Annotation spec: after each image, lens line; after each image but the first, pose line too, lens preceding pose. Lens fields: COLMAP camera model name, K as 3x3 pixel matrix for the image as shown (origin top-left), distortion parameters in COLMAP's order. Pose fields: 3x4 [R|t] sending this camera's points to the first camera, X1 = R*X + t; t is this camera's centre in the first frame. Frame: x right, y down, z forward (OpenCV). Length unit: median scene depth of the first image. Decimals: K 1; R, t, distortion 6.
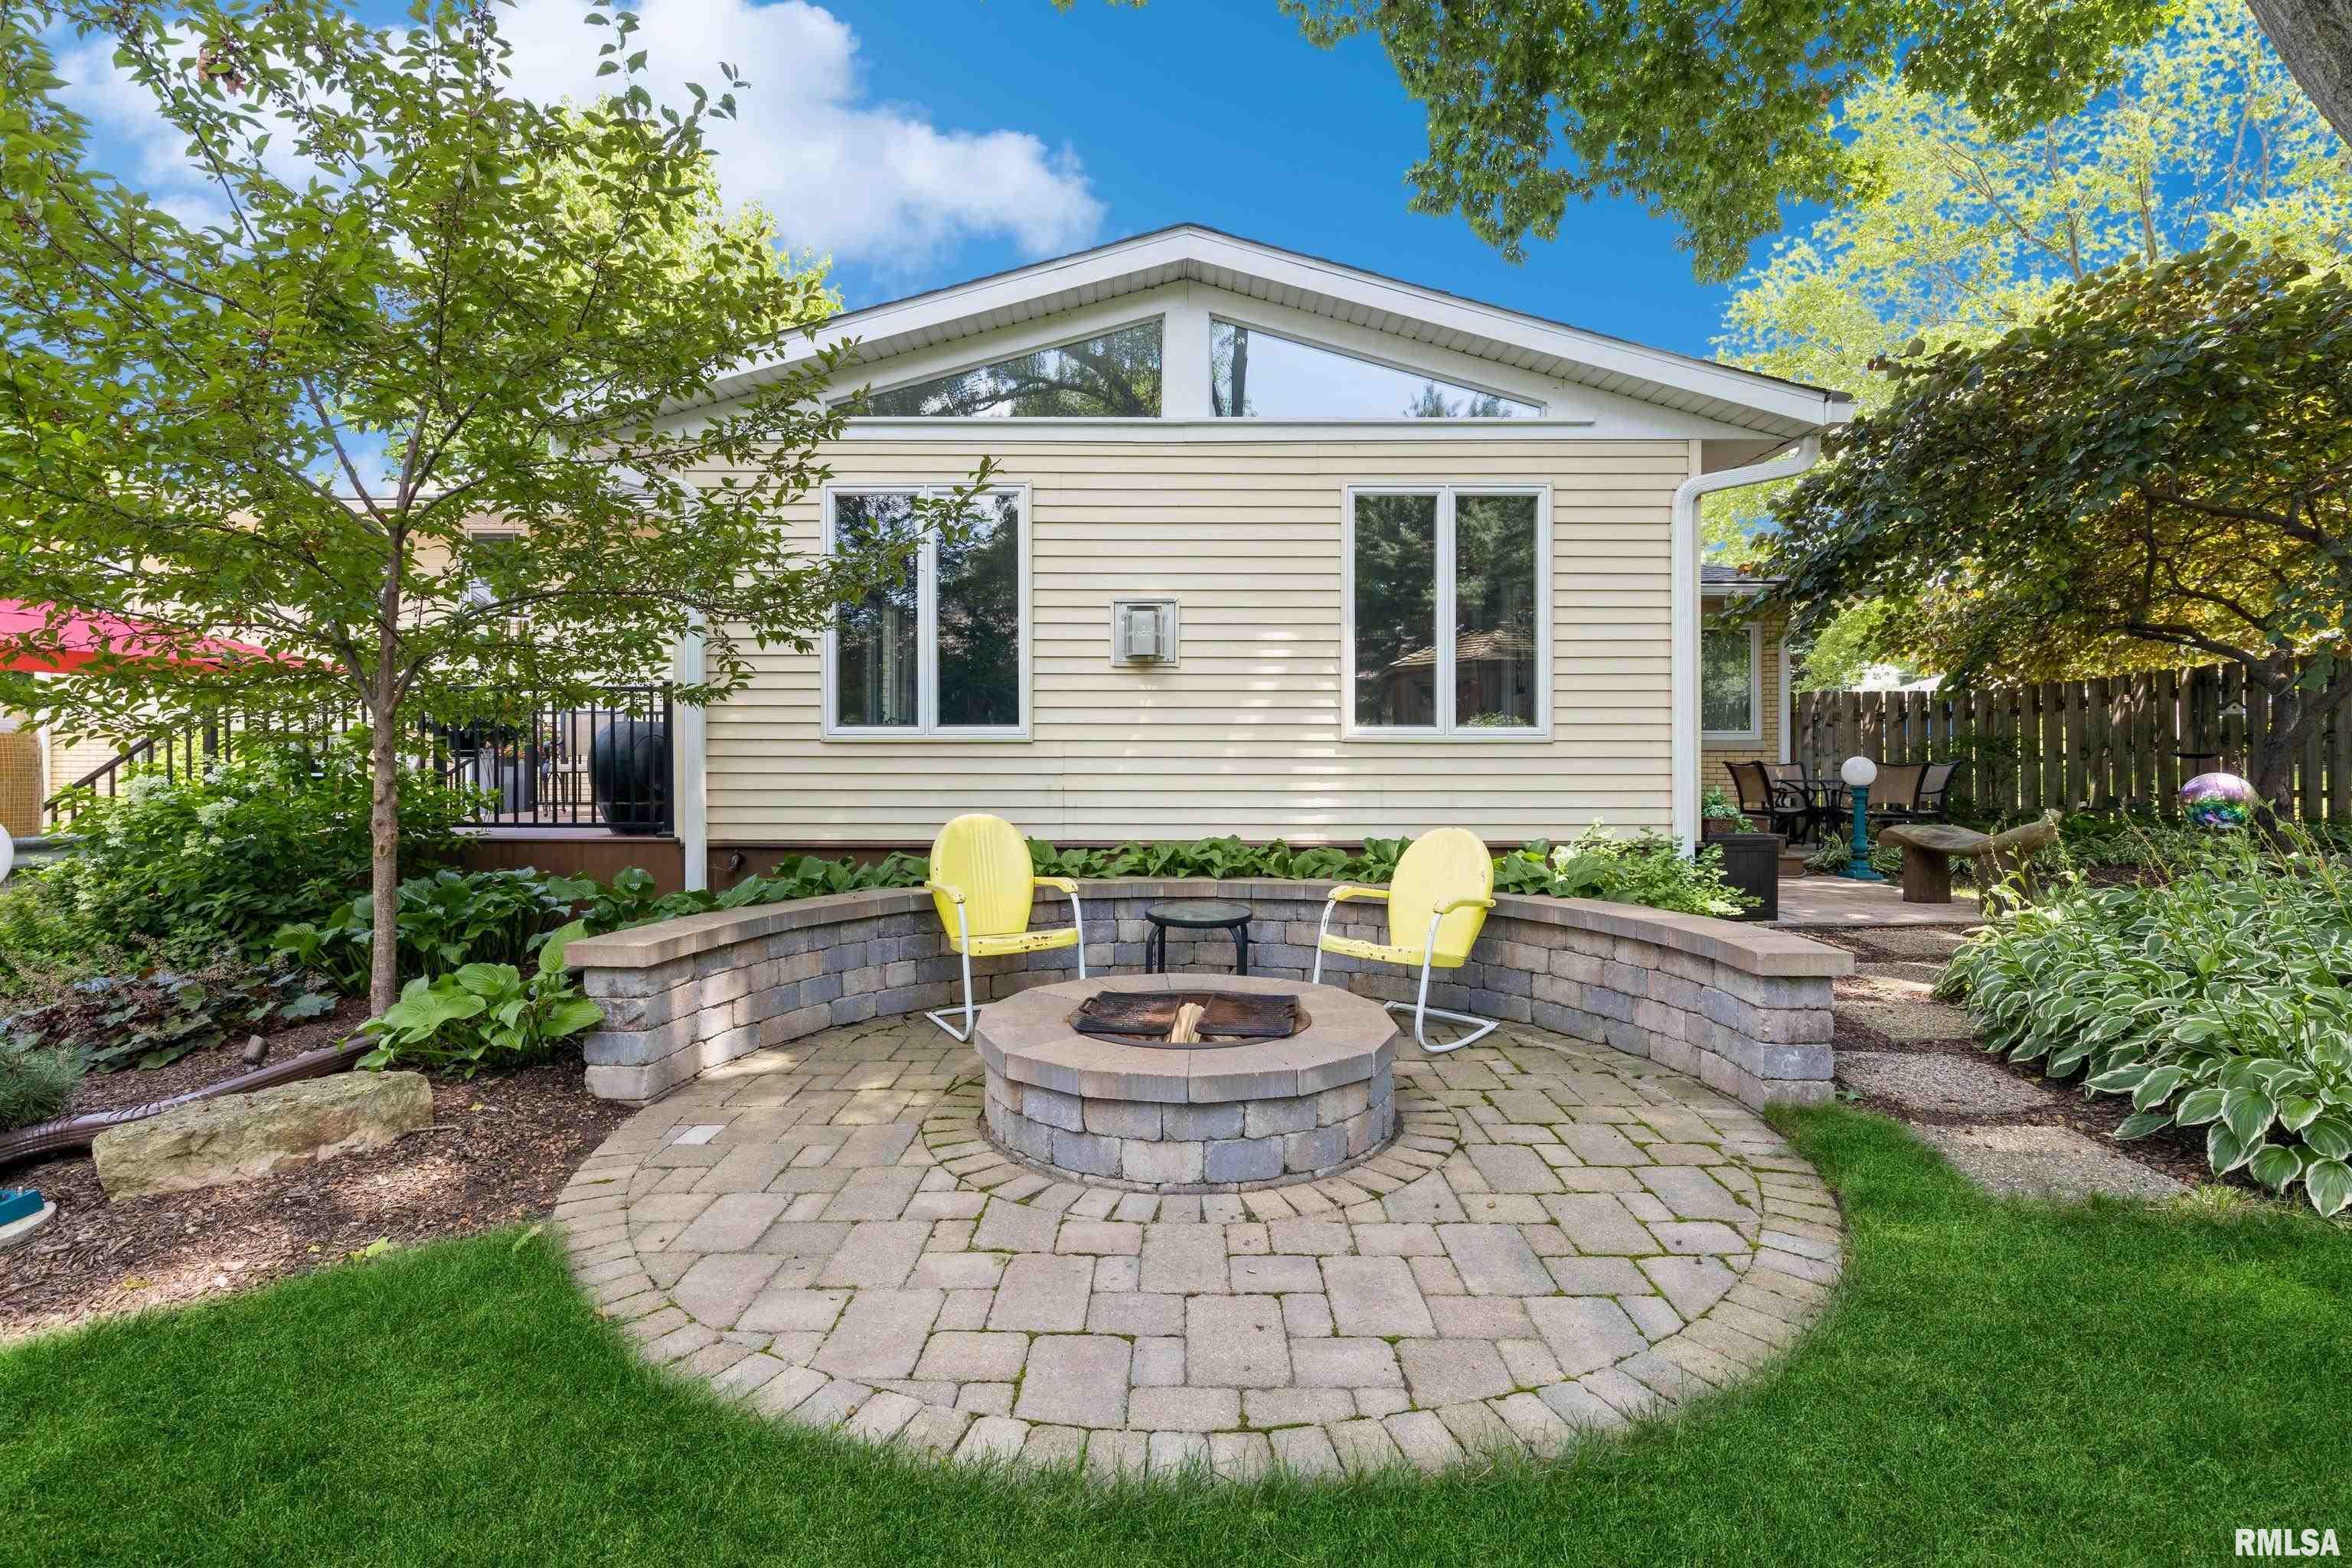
lens RADIAL K [[1058.8, 0, 1180.3], [0, 1058.8, 776.1], [0, 0, 1]] dist [0.005124, -0.001085]
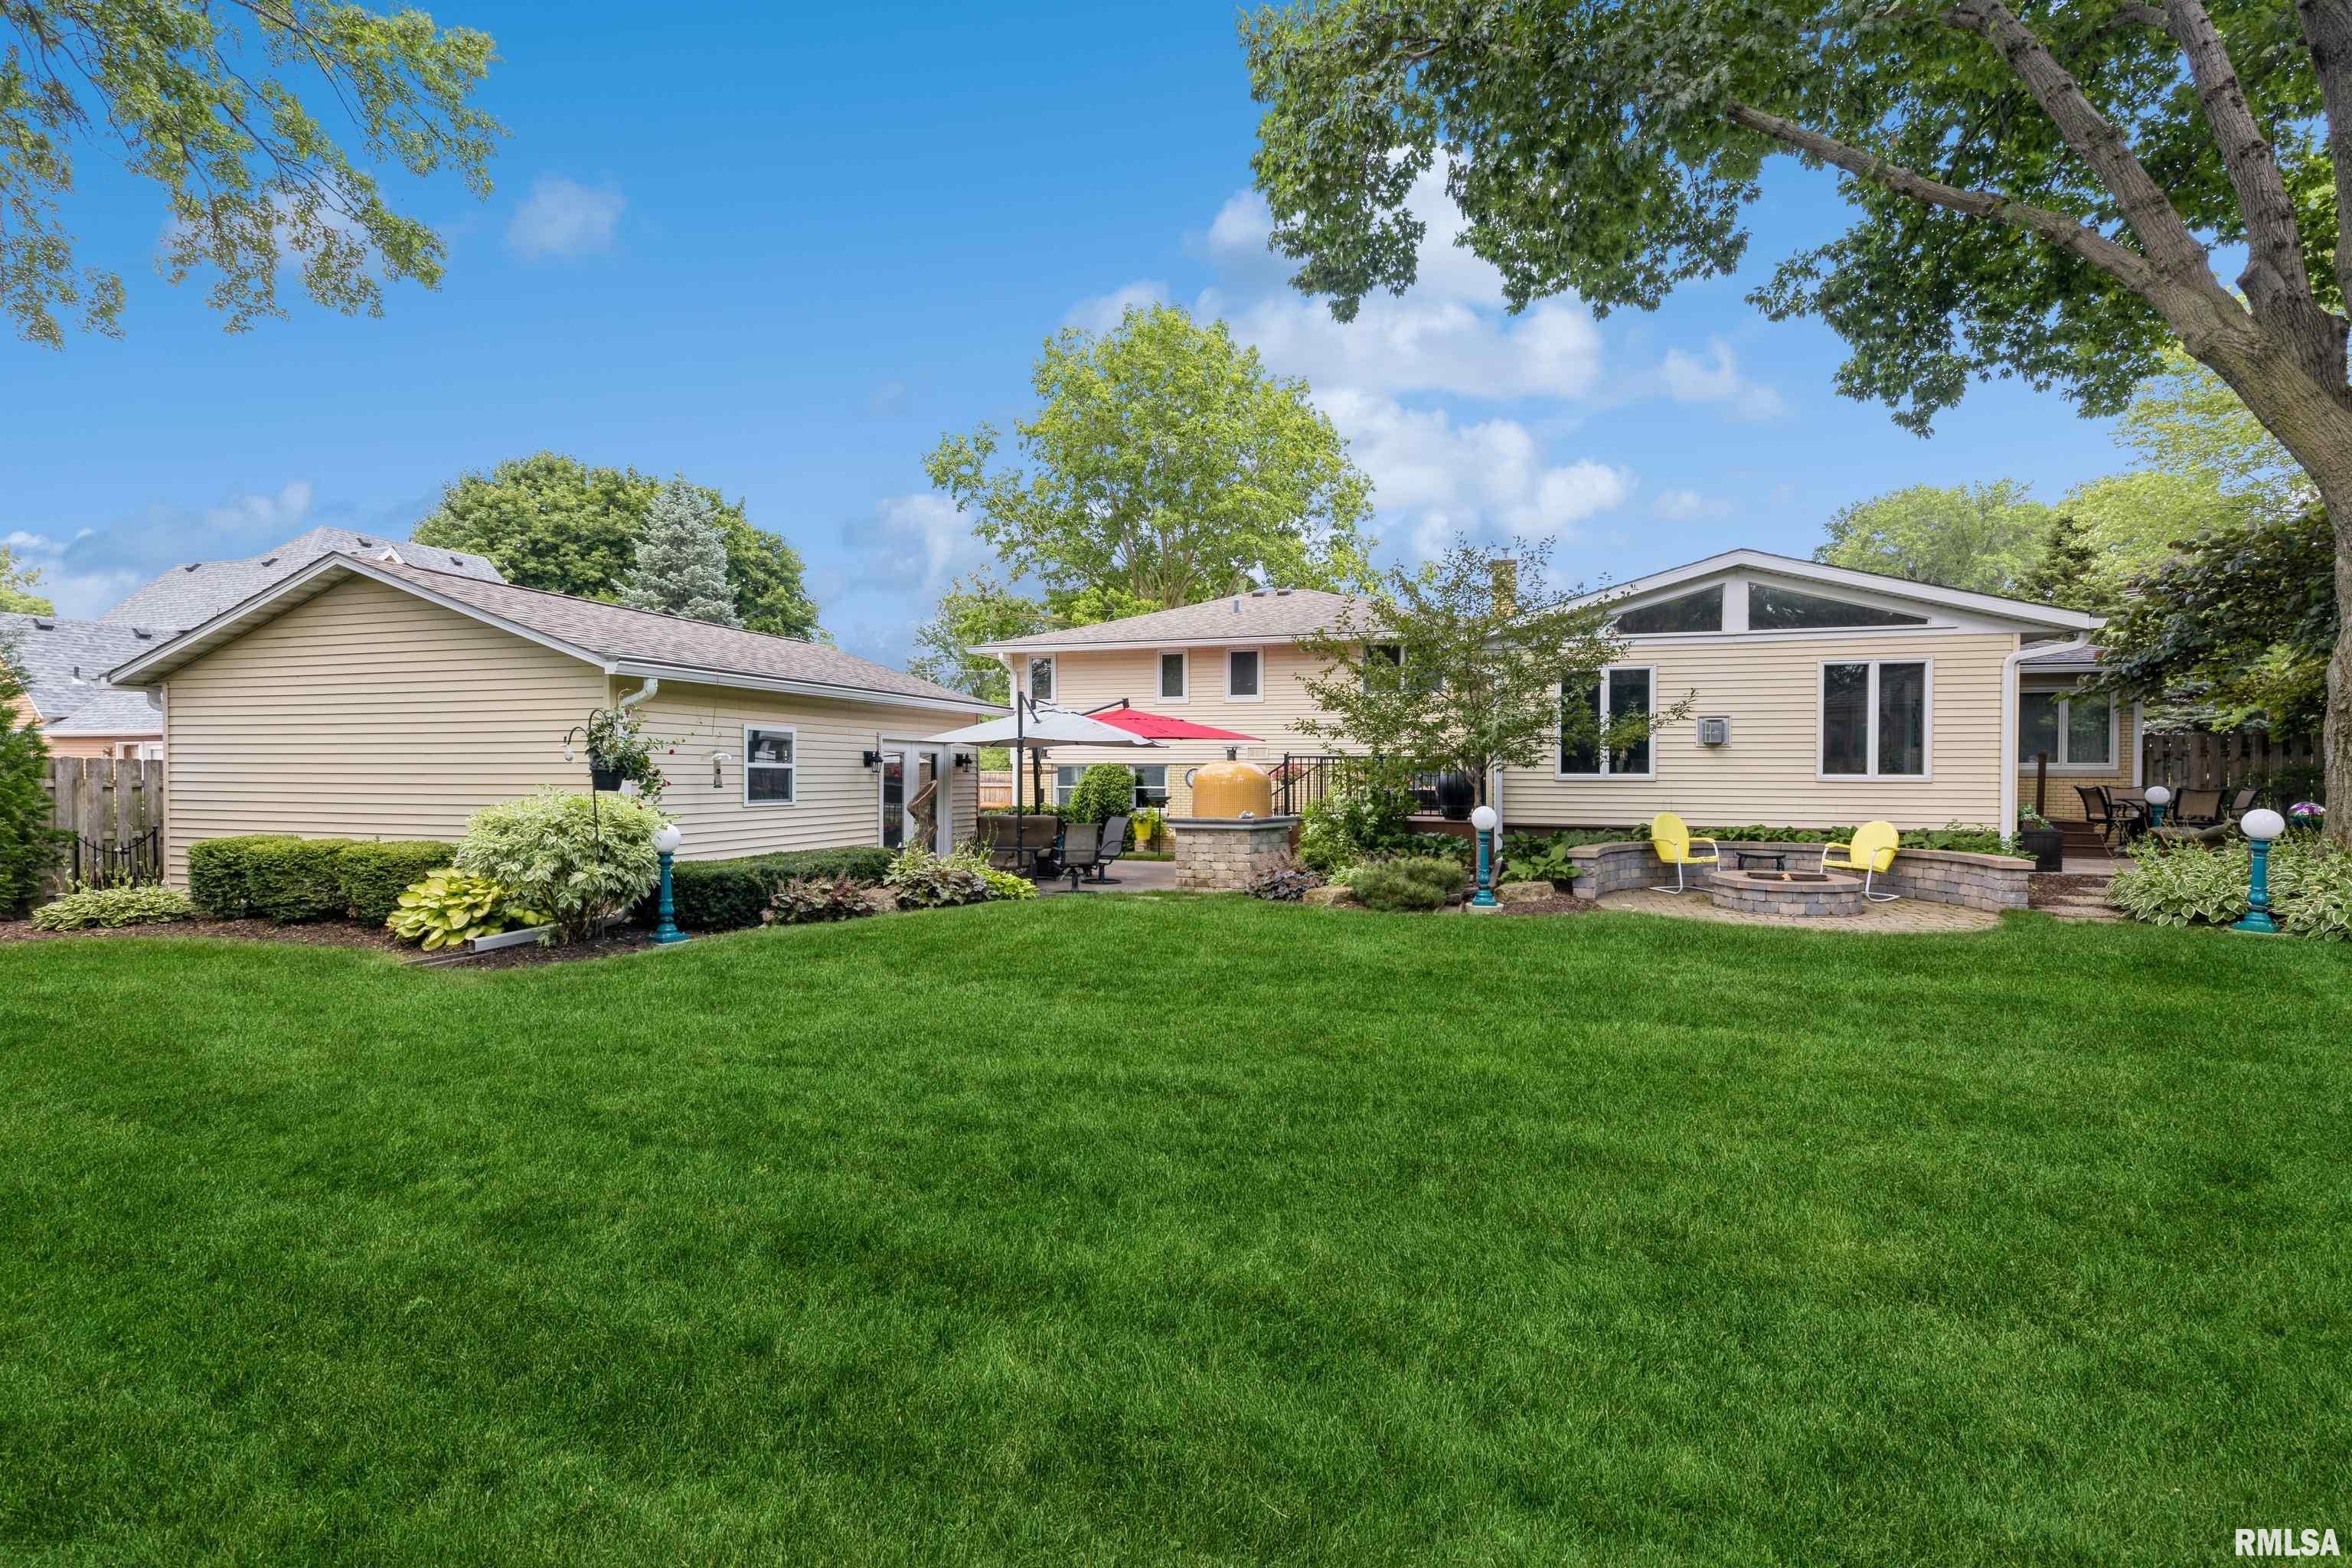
lens RADIAL K [[1058.8, 0, 1167.5], [0, 1058.8, 795.0], [0, 0, 1]] dist [0.005124, -0.001085]
pose [[0.951025, 0.009485, -0.308969, -0.480643], [-0.004467, 0.999846, 0.016946, -0.041133], [0.309082, -0.014737, 0.950921, -1.605947]]
